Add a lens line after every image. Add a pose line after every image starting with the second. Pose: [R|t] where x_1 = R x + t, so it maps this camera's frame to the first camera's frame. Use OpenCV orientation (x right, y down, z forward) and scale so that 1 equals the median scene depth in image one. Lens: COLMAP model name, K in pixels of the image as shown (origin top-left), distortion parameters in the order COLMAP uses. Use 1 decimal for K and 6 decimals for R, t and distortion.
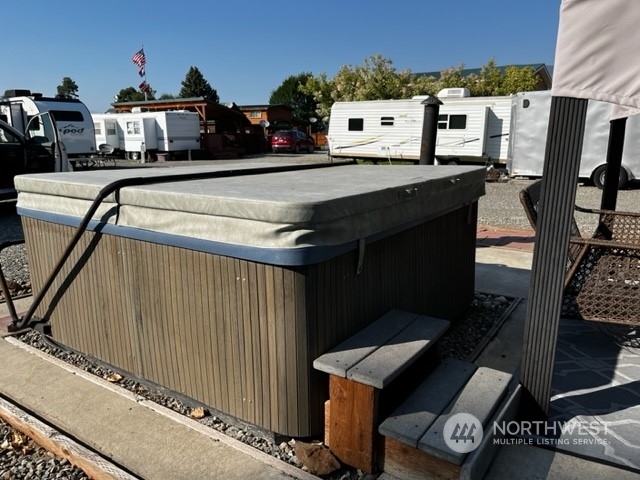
lens RADIAL K [[487.1, 0, 320.4], [0, 487.1, 240.1], [0, 0, 1]] dist [0.051379, -0.080867]
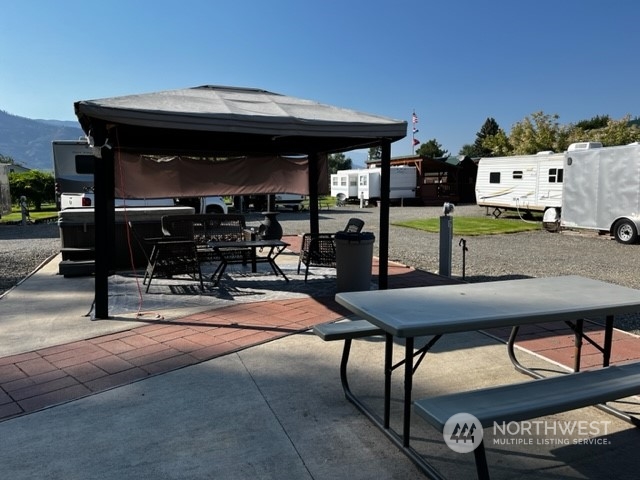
lens RADIAL K [[487.1, 0, 324.1], [0, 487.1, 241.6], [0, 0, 1]] dist [0.051379, -0.080867]
pose [[0.822063, 0.063450, -0.565850, 0.354762], [-0.114455, 0.991902, -0.055055, 0.012640], [0.557775, 0.110023, 0.822668, -0.108068]]
